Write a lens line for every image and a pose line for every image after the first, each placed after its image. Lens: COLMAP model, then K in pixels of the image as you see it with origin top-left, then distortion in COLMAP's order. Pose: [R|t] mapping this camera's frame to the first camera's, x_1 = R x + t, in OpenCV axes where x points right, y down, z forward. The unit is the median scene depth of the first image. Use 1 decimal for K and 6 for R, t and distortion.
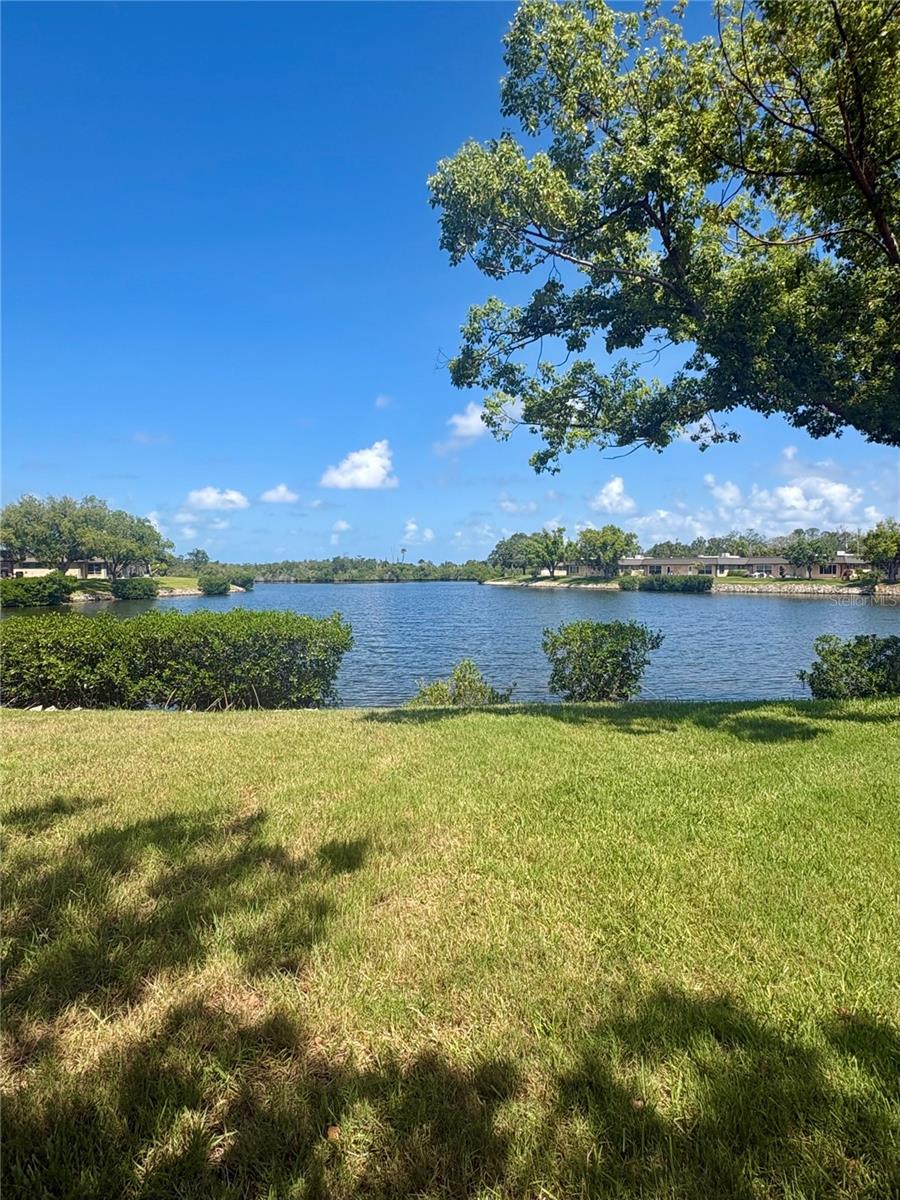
lens RADIAL K [[649.4, 0, 448.7], [0, 649.4, 600.5], [0, 0, 1]] dist [-0.023817, -0.000323]
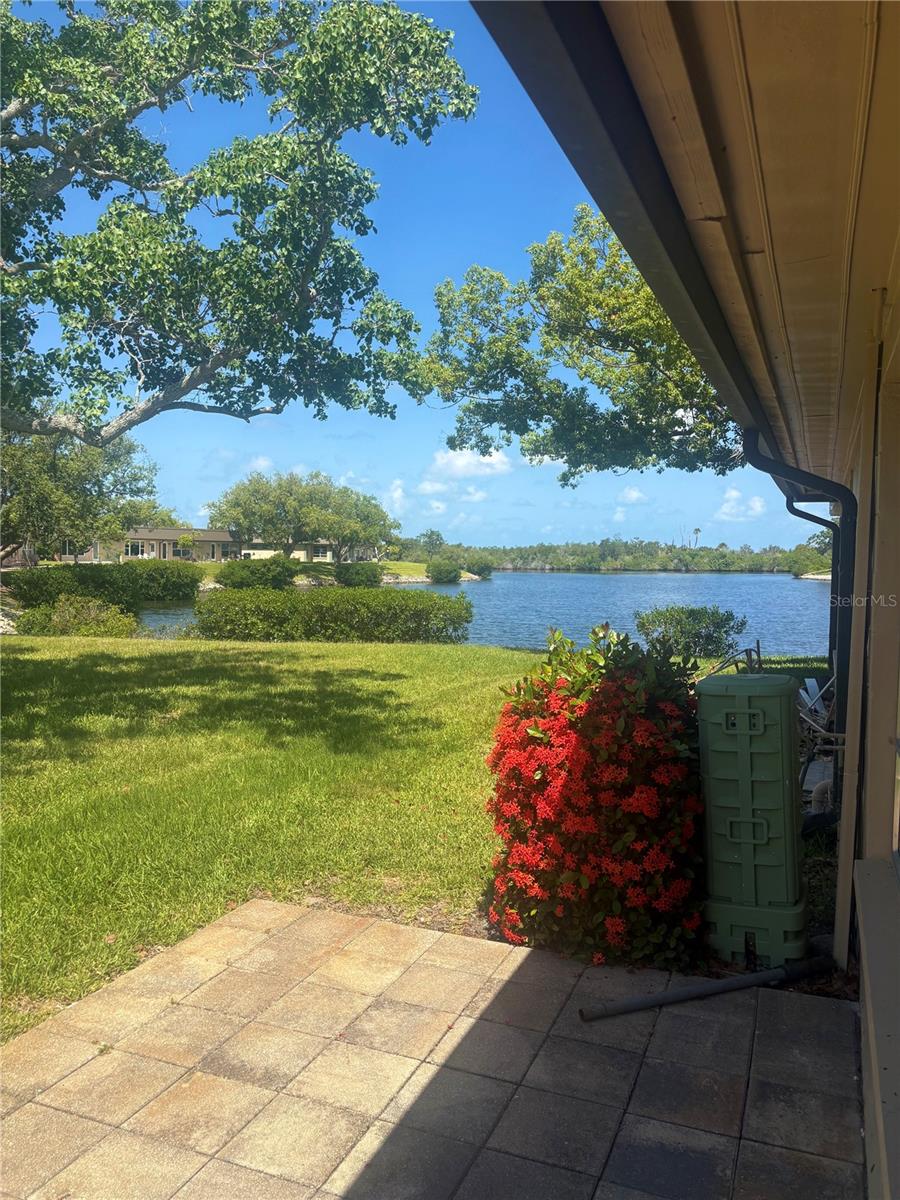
lens RADIAL K [[897.5, 0, 451.6], [0, 897.5, 605.9], [0, 0, 1]] dist [0.094950, 0.000427]
pose [[0.931877, 0.033311, -0.361241, 0.087633], [-0.030011, 0.999441, 0.014742, 0.003975], [0.361530, -0.002896, 0.932356, -0.119831]]
